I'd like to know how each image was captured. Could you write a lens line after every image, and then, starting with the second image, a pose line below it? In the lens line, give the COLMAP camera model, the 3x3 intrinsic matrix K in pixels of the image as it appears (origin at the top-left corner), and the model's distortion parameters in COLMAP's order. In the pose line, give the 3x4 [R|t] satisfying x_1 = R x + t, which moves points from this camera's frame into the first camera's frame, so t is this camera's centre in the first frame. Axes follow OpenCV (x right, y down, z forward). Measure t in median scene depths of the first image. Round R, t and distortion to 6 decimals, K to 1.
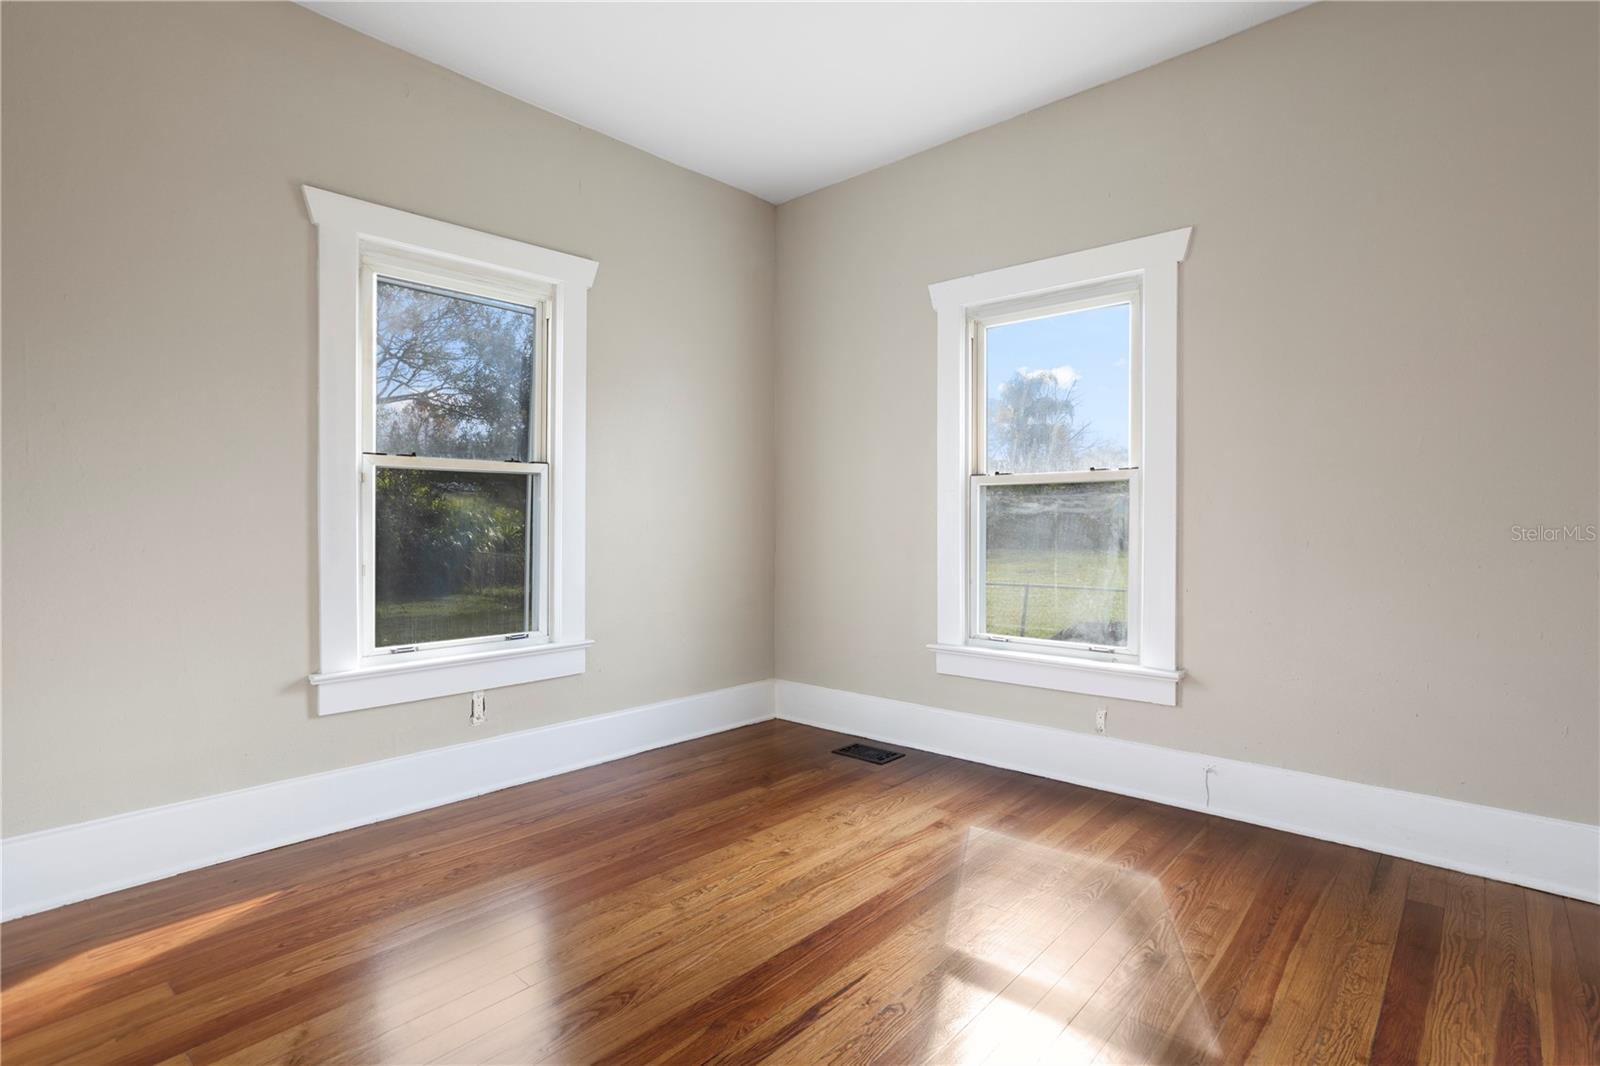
lens RADIAL K [[776.7, 0, 801.5], [0, 776.7, 521.4], [0, 0, 1]] dist [-0.066769, 0.037255]
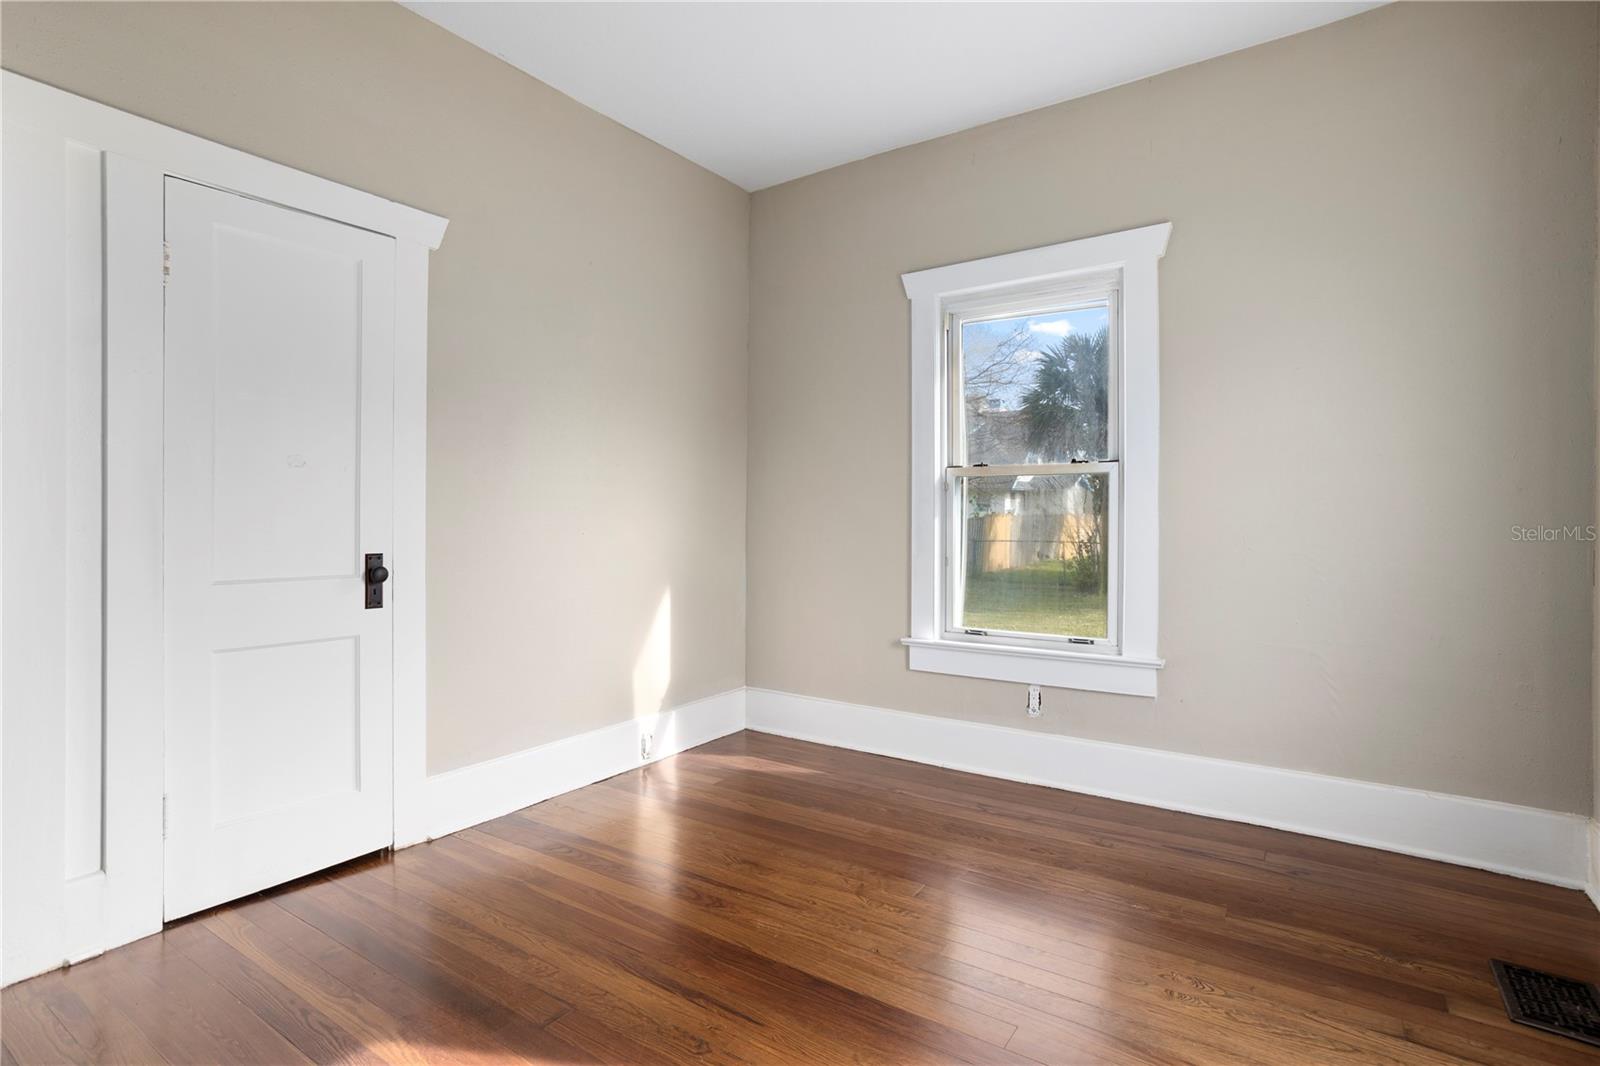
lens RADIAL K [[784.0, 0, 801.3], [0, 784.0, 504.5], [0, 0, 1]] dist [-0.065899, 0.032967]
pose [[0.140658, -0.009480, -0.990013, 0.592955], [-0.001758, 0.999950, -0.009825, -0.014822], [0.990057, 0.003122, 0.140634, 0.534493]]
